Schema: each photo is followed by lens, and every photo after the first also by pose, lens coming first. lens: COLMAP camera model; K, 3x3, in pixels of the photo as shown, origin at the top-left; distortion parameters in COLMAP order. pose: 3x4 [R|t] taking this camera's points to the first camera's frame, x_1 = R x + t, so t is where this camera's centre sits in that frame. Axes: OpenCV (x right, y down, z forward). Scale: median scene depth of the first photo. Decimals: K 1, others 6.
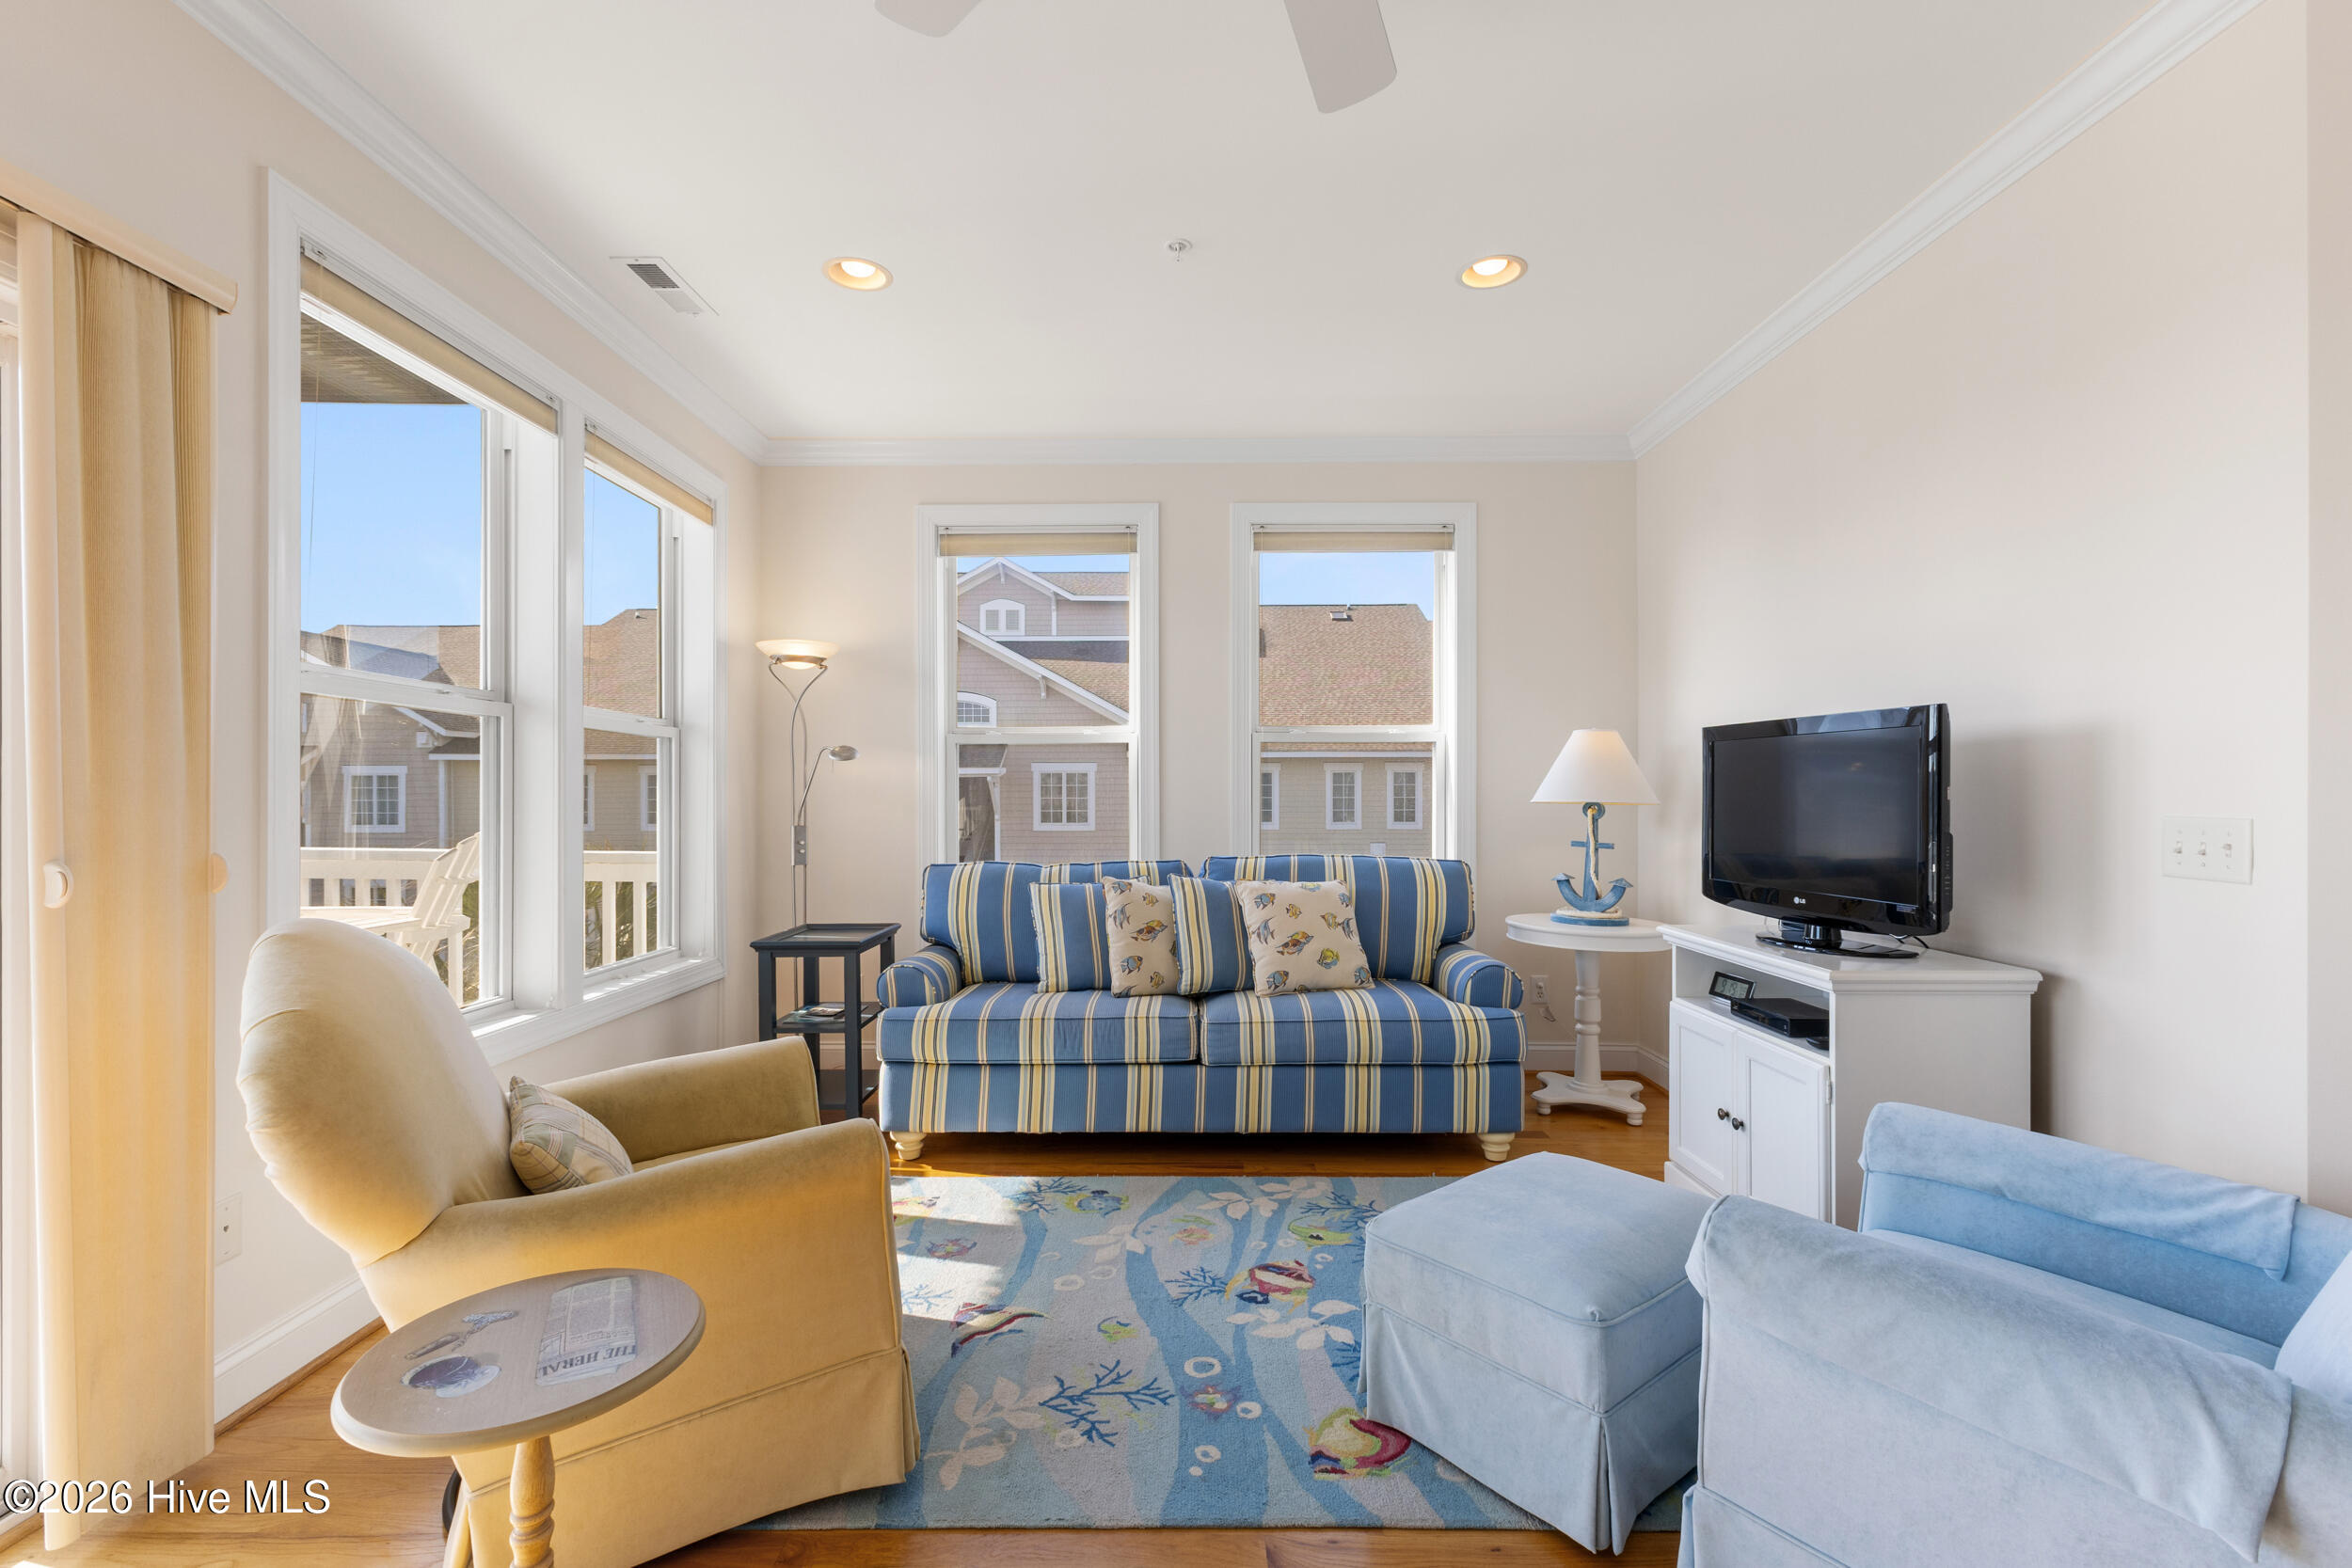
lens RADIAL K [[1016.7, 0, 1166.4], [0, 1016.7, 797.2], [0, 0, 1]] dist [0.014061, -0.003449]
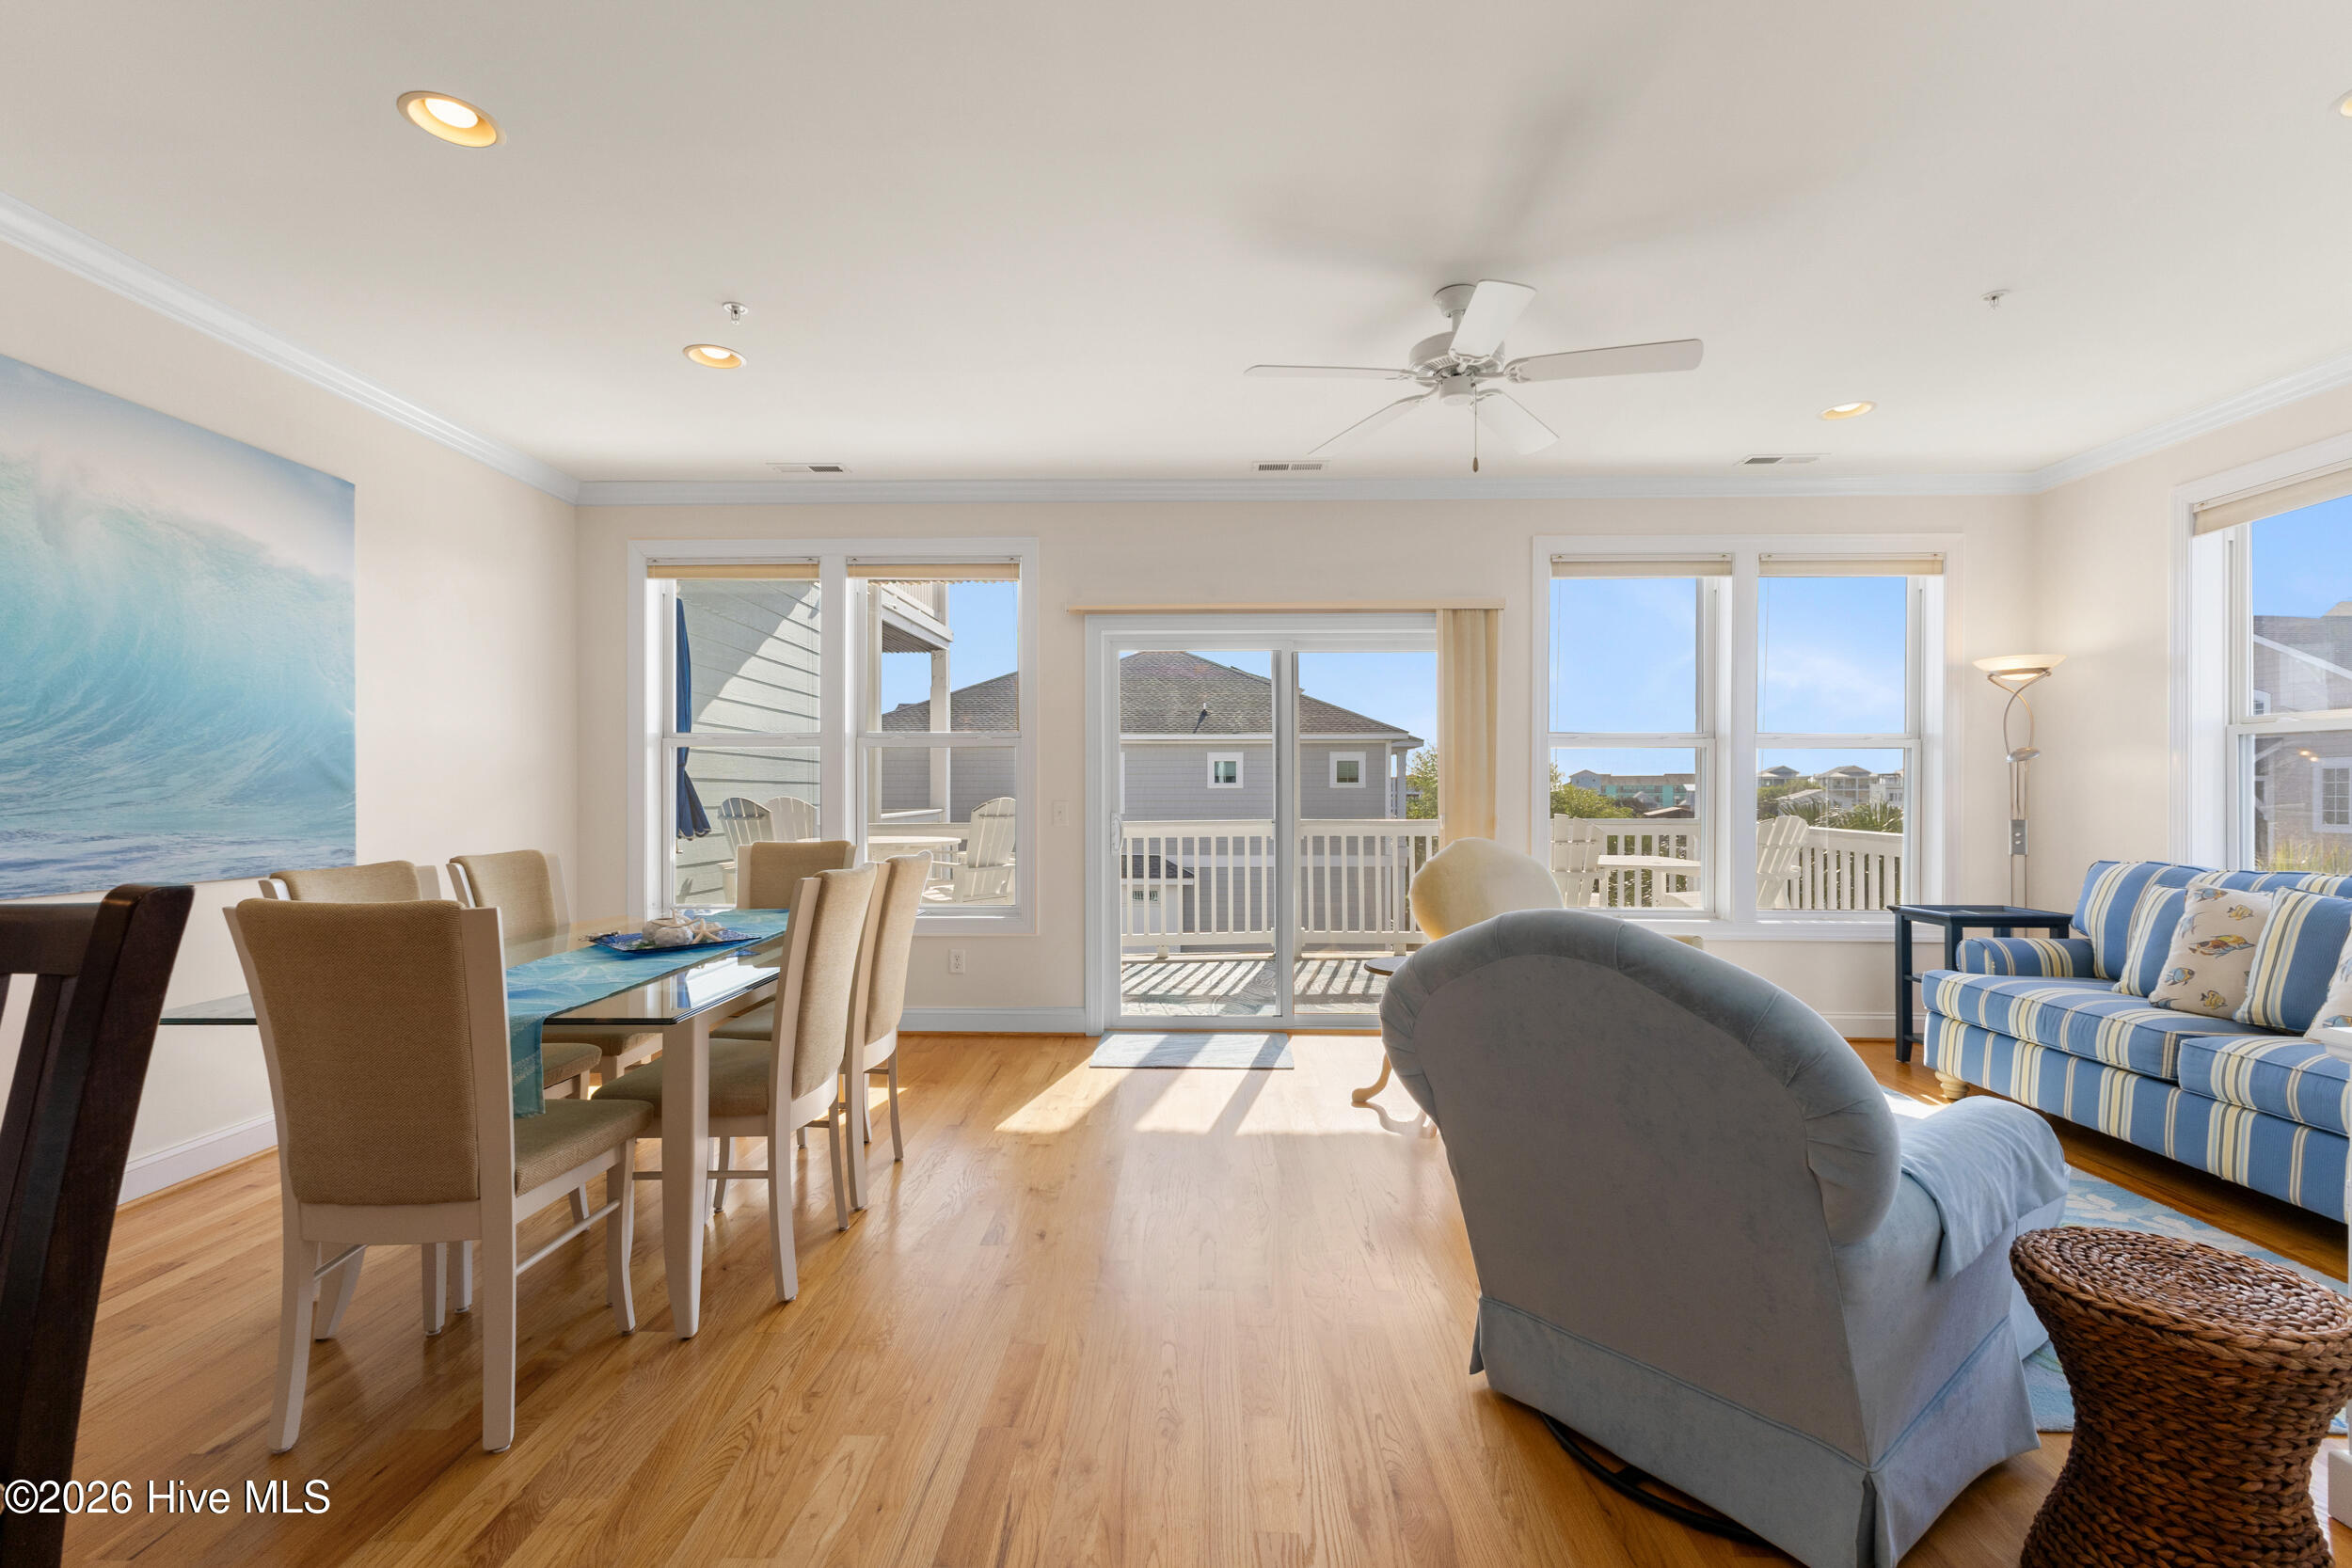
lens RADIAL K [[1016.7, 0, 1172.3], [0, 1016.7, 802.7], [0, 0, 1]] dist [0.014061, -0.003449]
pose [[-0.015777, 0.011120, -0.999814, 0.972561], [-0.001476, 0.999937, 0.011144, -0.002140], [0.999874, 0.001652, -0.015759, 0.109401]]
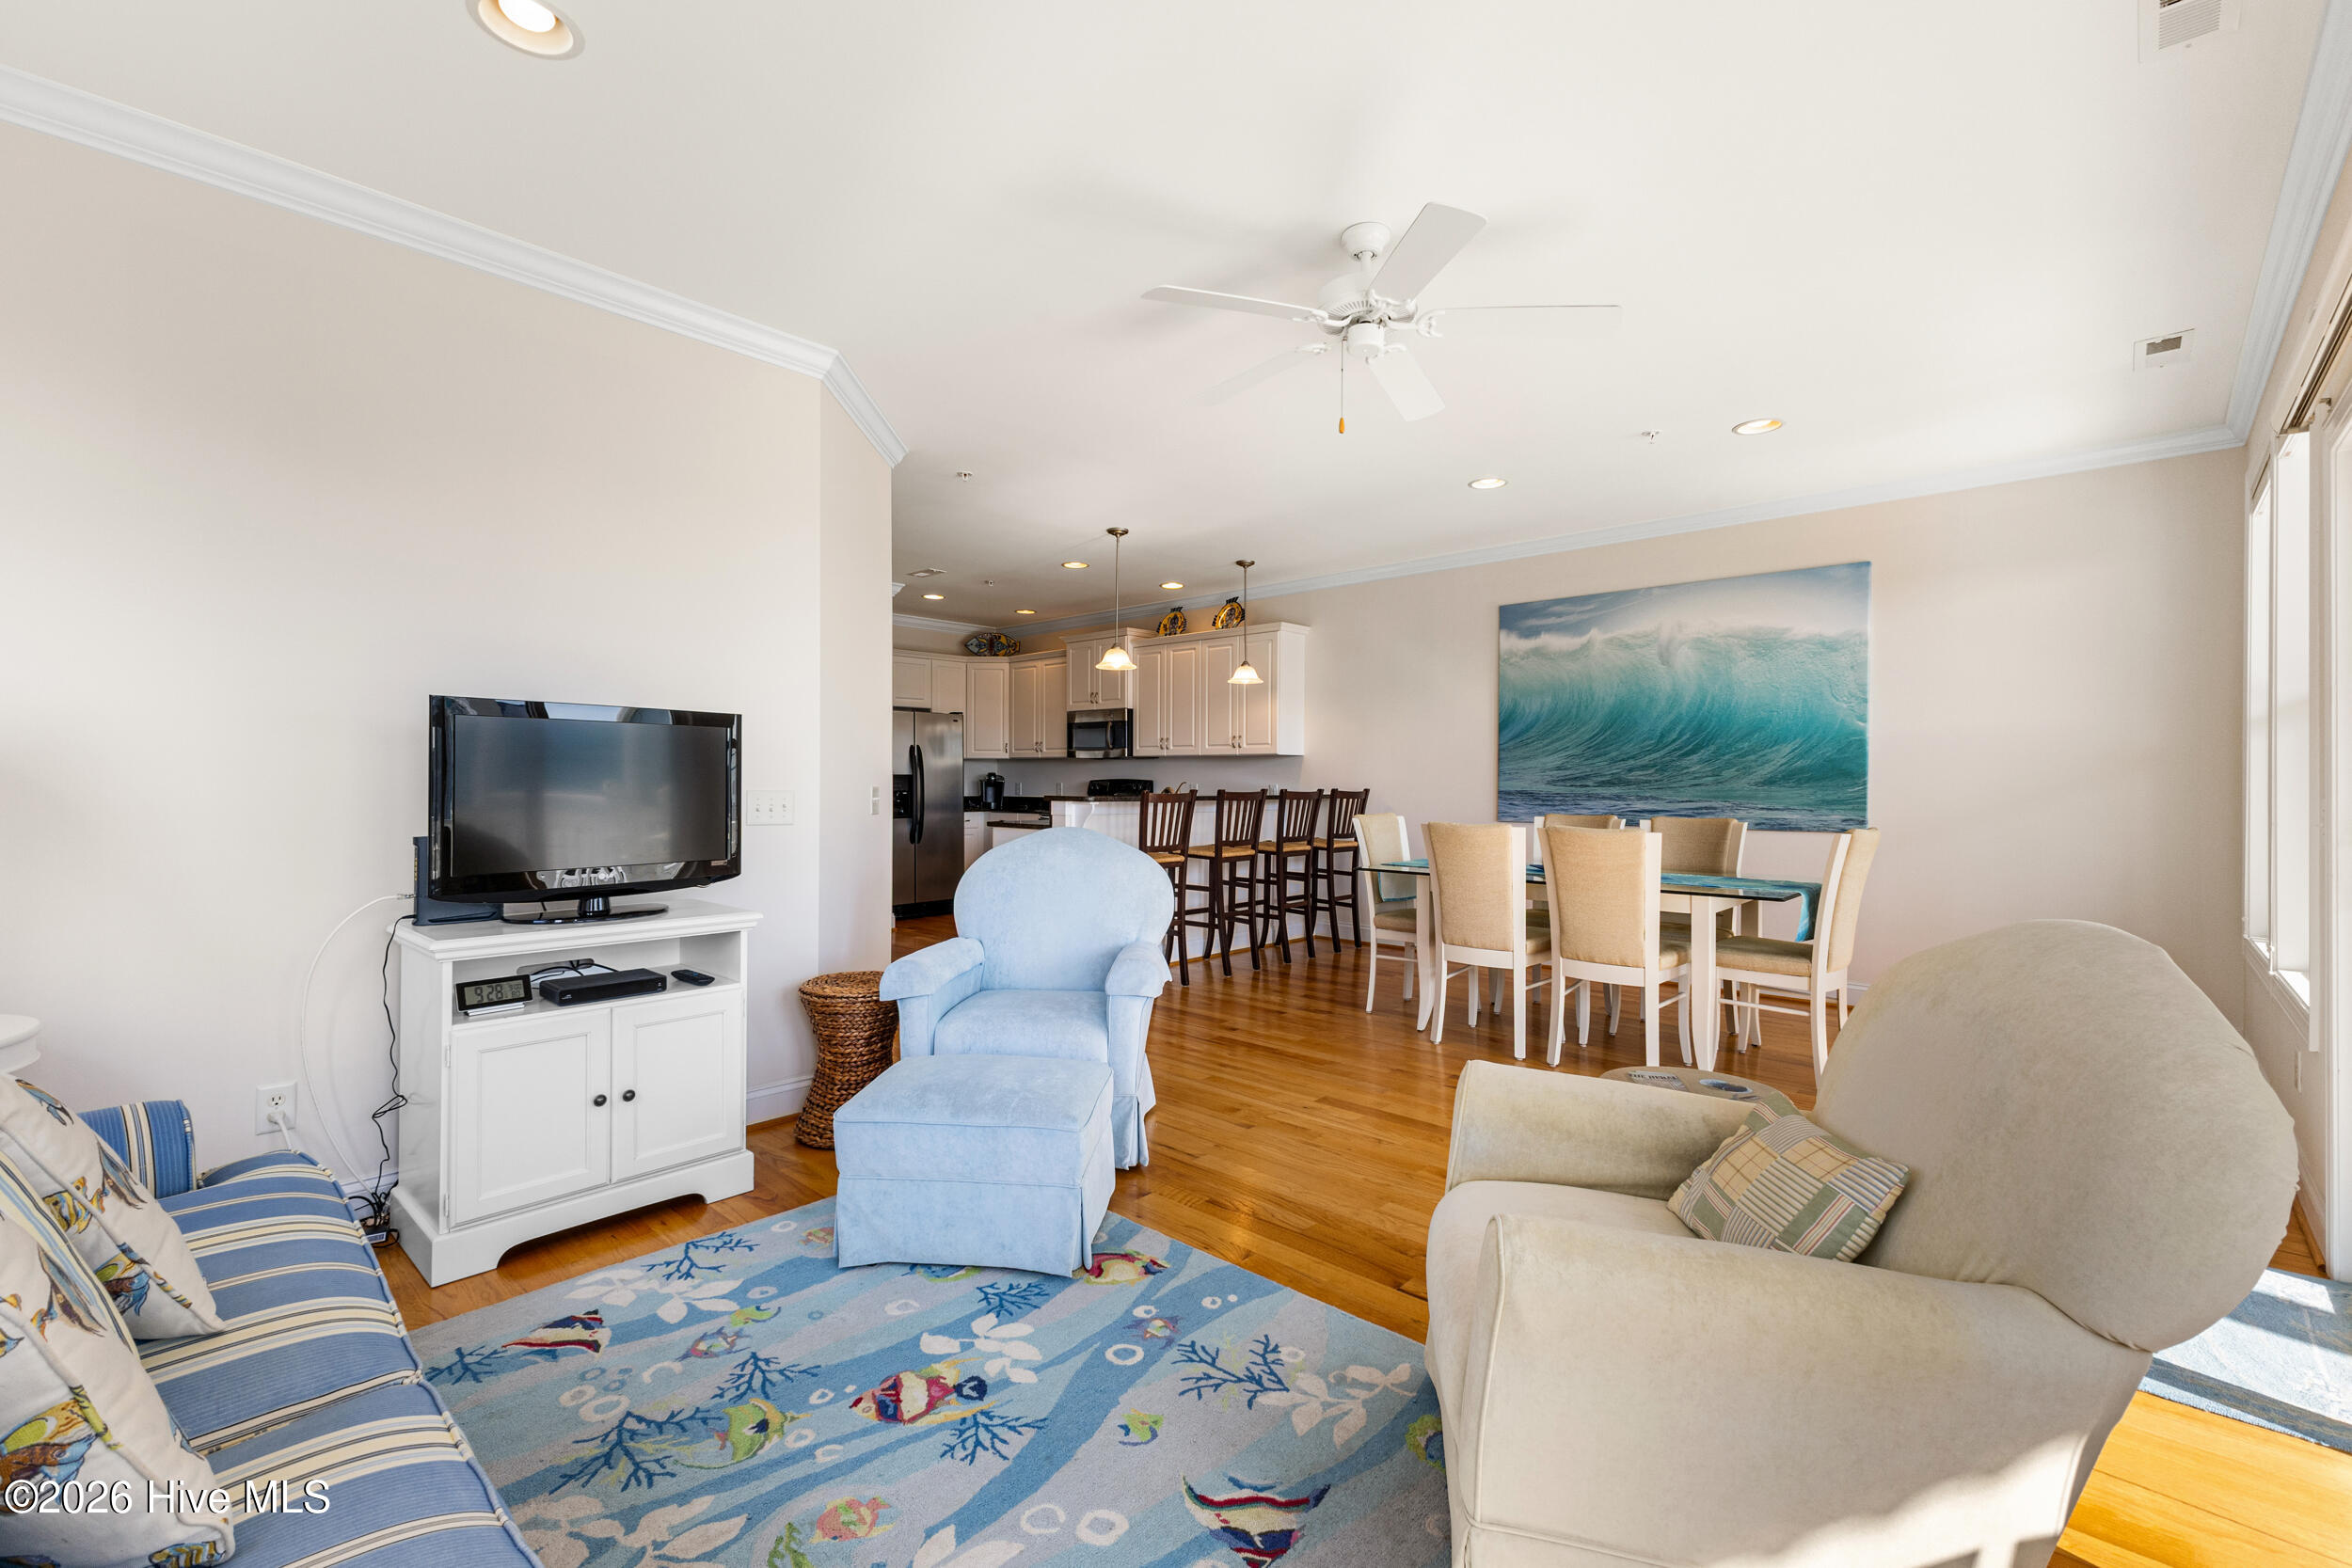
lens RADIAL K [[1016.7, 0, 1170.9], [0, 1016.7, 778.6], [0, 0, 1]] dist [0.014061, -0.003449]
pose [[-0.737324, -0.001235, 0.675538, -0.434846], [-0.000253, 0.999999, 0.001552, -0.003875], [-0.675539, 0.000974, -0.737324, 1.105065]]
